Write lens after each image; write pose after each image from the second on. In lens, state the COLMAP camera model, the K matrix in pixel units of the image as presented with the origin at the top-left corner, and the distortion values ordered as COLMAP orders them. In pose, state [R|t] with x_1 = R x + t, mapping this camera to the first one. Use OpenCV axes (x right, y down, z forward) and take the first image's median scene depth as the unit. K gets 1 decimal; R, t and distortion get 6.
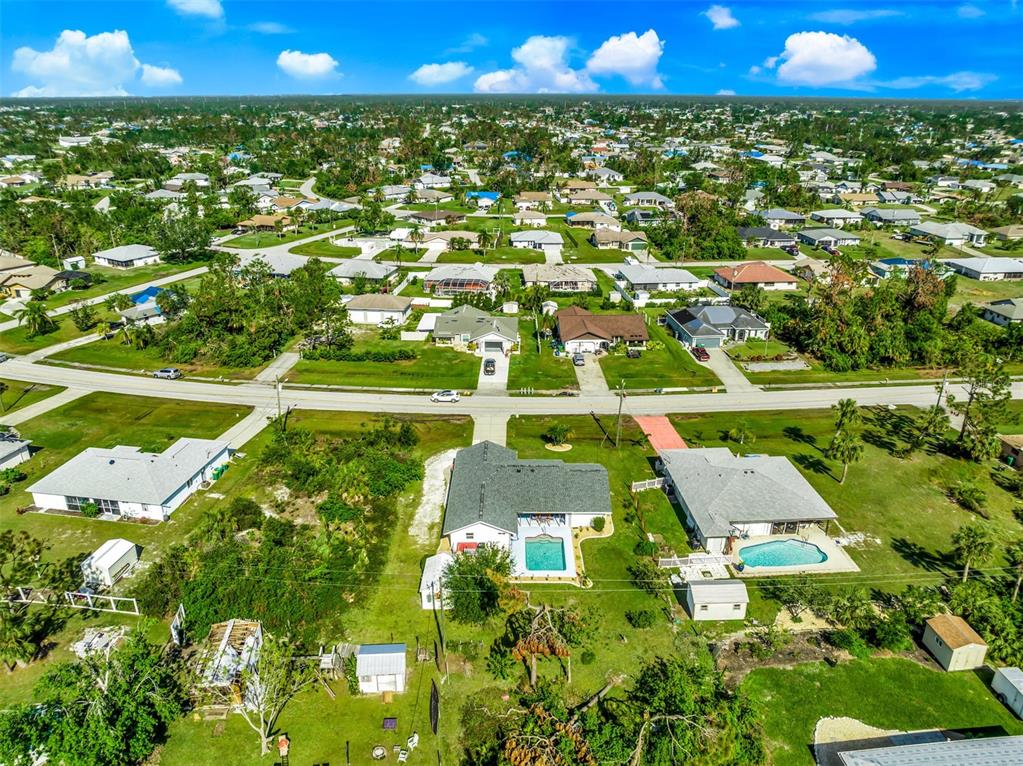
lens RADIAL K [[722.5, 0, 511.5], [0, 722.5, 383.0], [0, 0, 1]] dist [-0.030596, -0.007848]
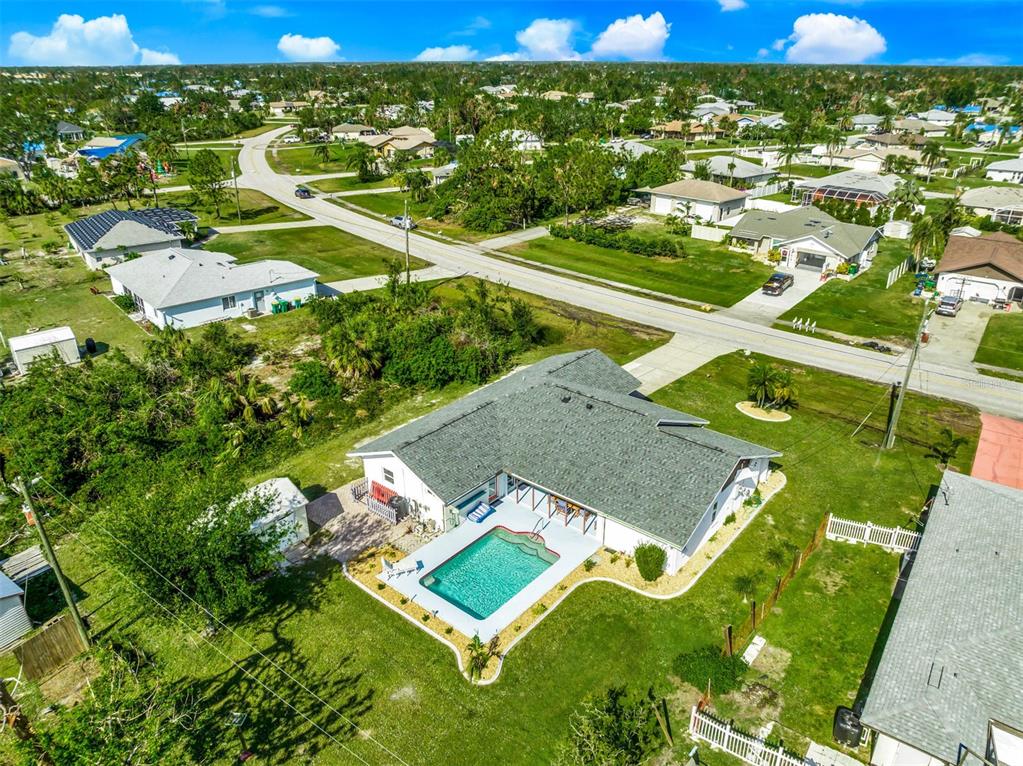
lens RADIAL K [[722.5, 0, 511.5], [0, 722.5, 383.0], [0, 0, 1]] dist [-0.030596, -0.007848]
pose [[0.768224, 0.259335, -0.585301, 0.198884], [-0.238075, 0.964434, 0.114840, 0.047578], [0.594266, 0.051123, 0.802642, 0.438335]]
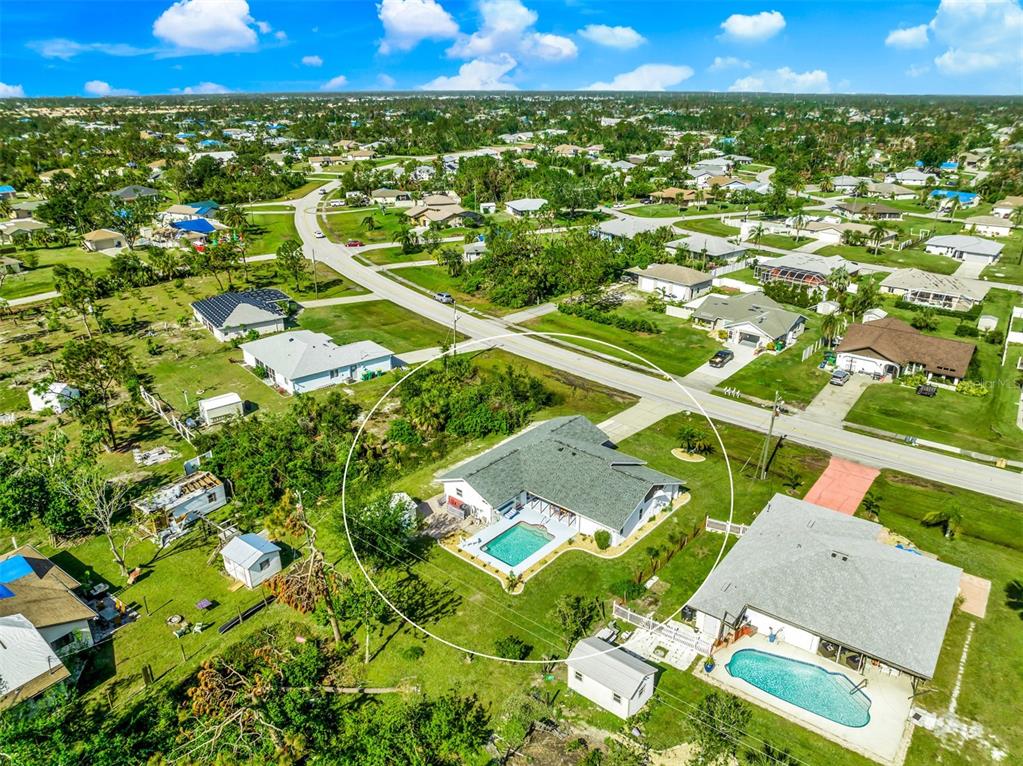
lens RADIAL K [[722.5, 0, 511.5], [0, 722.5, 383.0], [0, 0, 1]] dist [-0.030596, -0.007848]
pose [[0.754729, 0.245655, -0.608307, 0.346101], [-0.244148, 0.965817, 0.087114, -0.009691], [0.608913, 0.082769, 0.788907, 0.218929]]
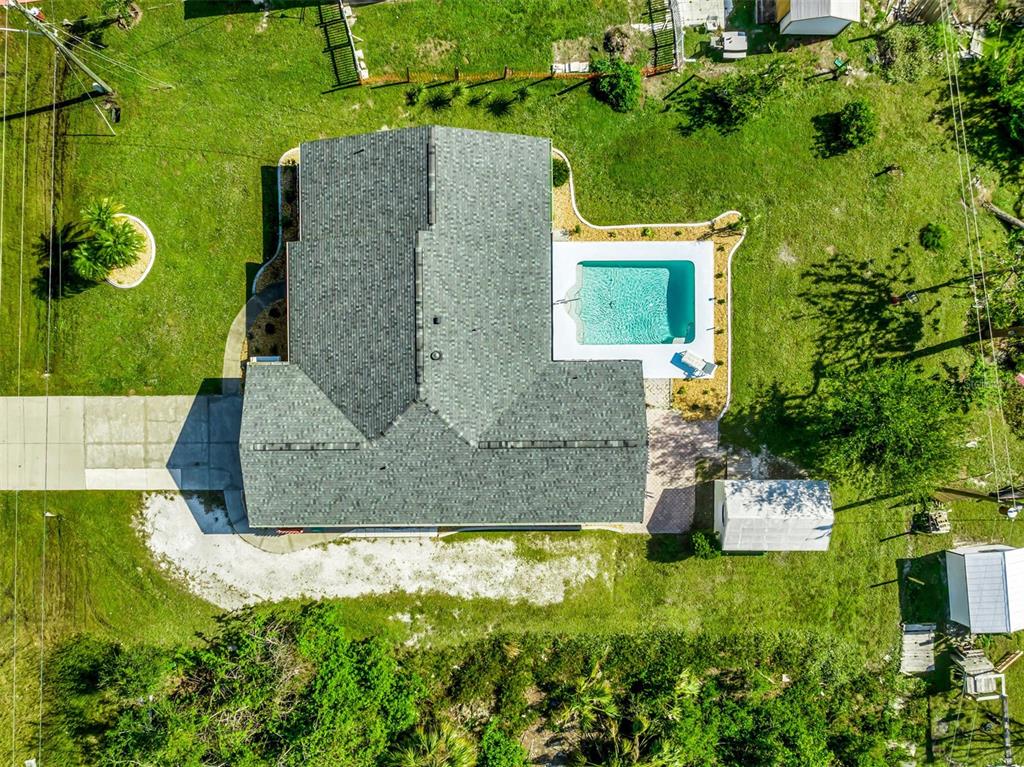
lens RADIAL K [[723.2, 0, 512.0], [0, 723.2, 383.5], [0, 0, 1]] dist [-0.030596, -0.007848]
pose [[-0.009383, -0.999925, -0.007907, -0.001107], [0.380652, -0.010883, 0.924654, -0.157857], [-0.924671, 0.005666, 0.380725, 0.613361]]
